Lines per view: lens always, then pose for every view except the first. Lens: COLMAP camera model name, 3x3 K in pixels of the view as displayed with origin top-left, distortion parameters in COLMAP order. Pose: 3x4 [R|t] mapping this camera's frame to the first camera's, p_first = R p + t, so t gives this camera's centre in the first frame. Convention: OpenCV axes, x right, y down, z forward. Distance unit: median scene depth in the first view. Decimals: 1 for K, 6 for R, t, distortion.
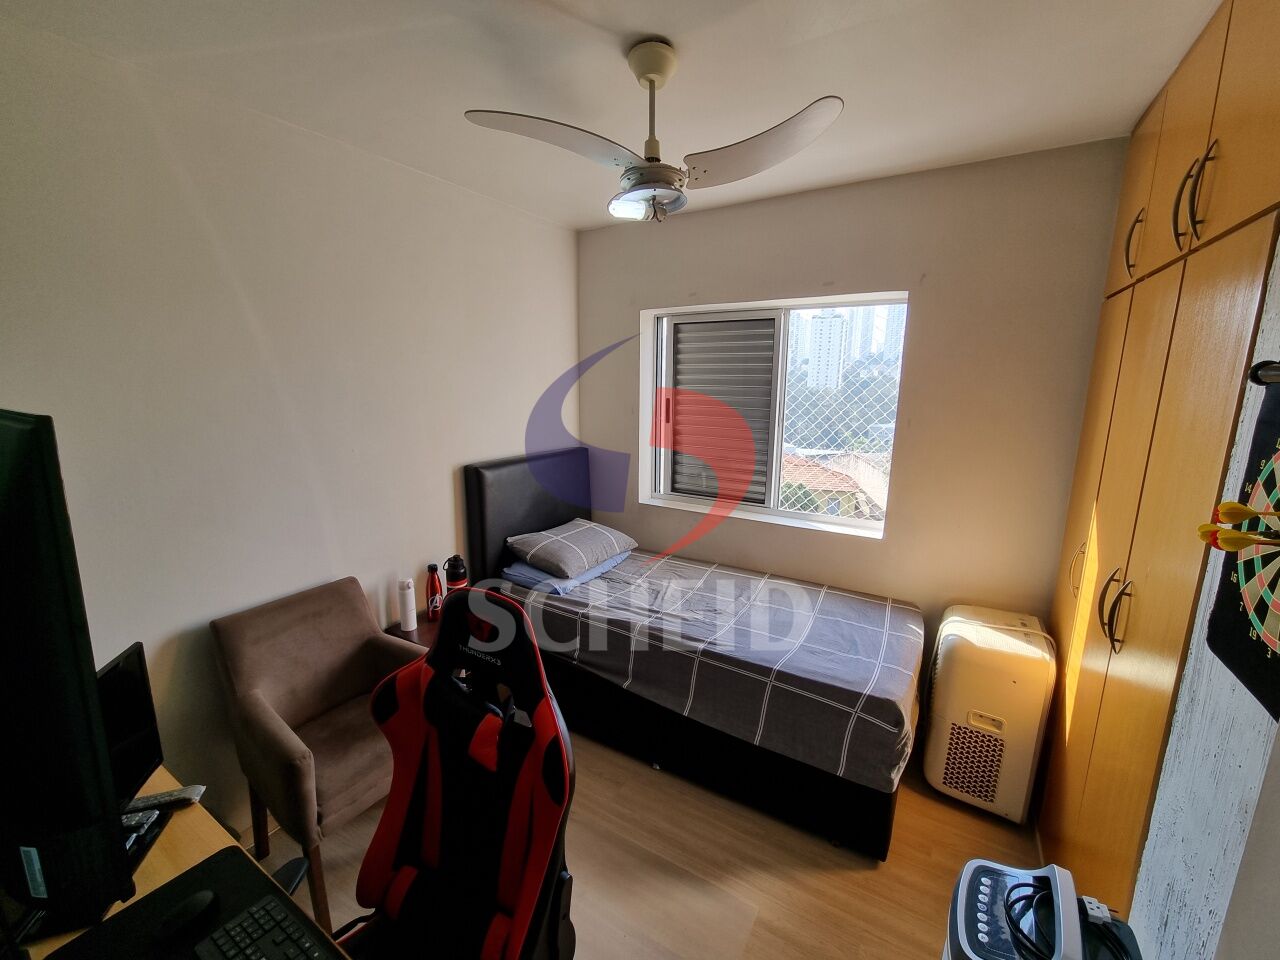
lens RADIAL K [[525.1, 0, 636.4], [0, 525.1, 475.9], [0, 0, 1]] dist [0.001372, -0.001340]
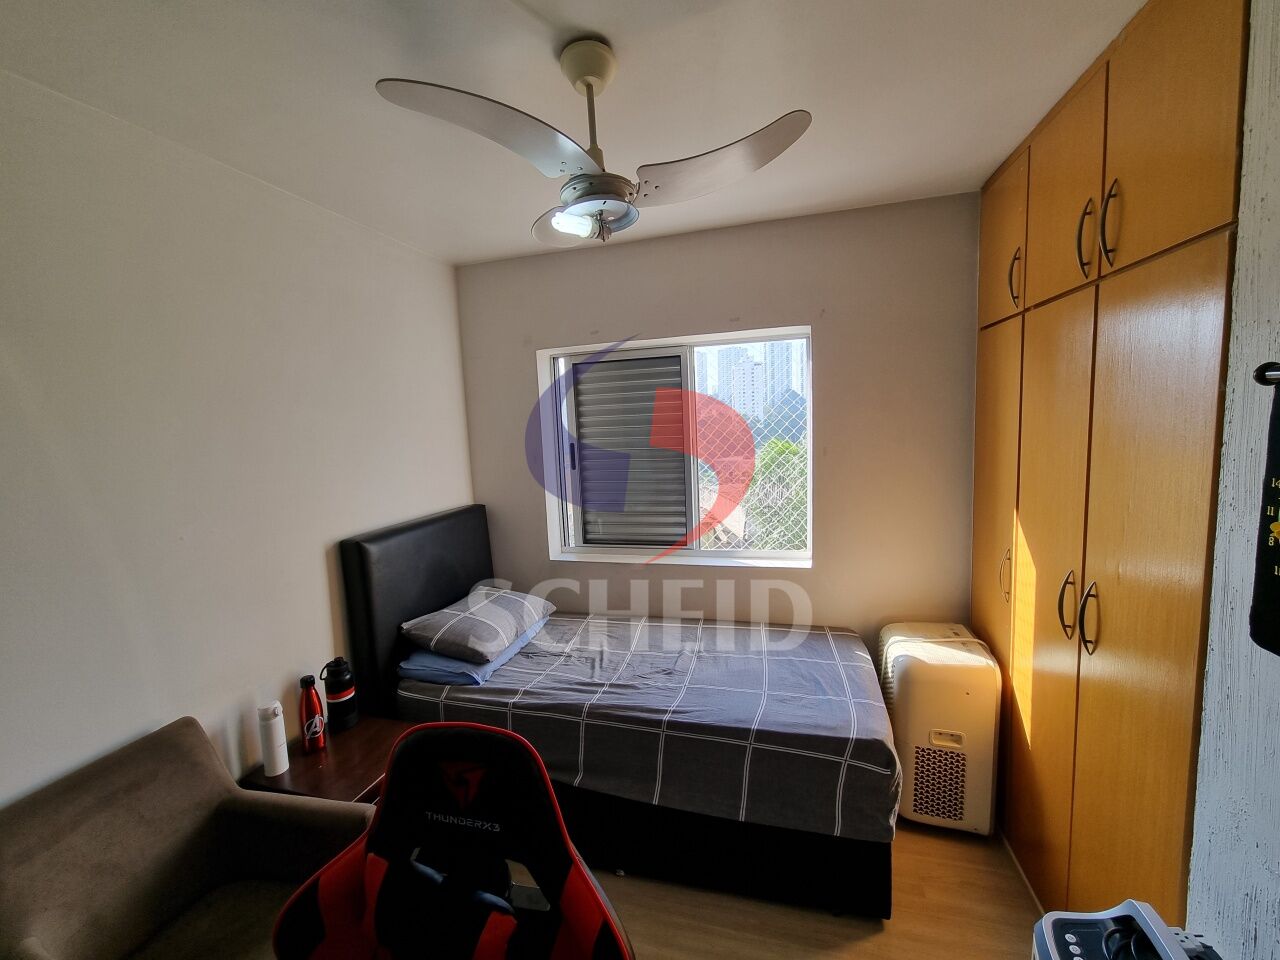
lens RADIAL K [[525.1, 0, 636.4], [0, 525.1, 475.9], [0, 0, 1]] dist [0.001372, -0.001340]
pose [[0.959701, -0.078980, 0.269697, -0.121074], [0.101933, 0.992170, -0.072165, -0.017027], [-0.261886, 0.096748, 0.960237, 0.125772]]
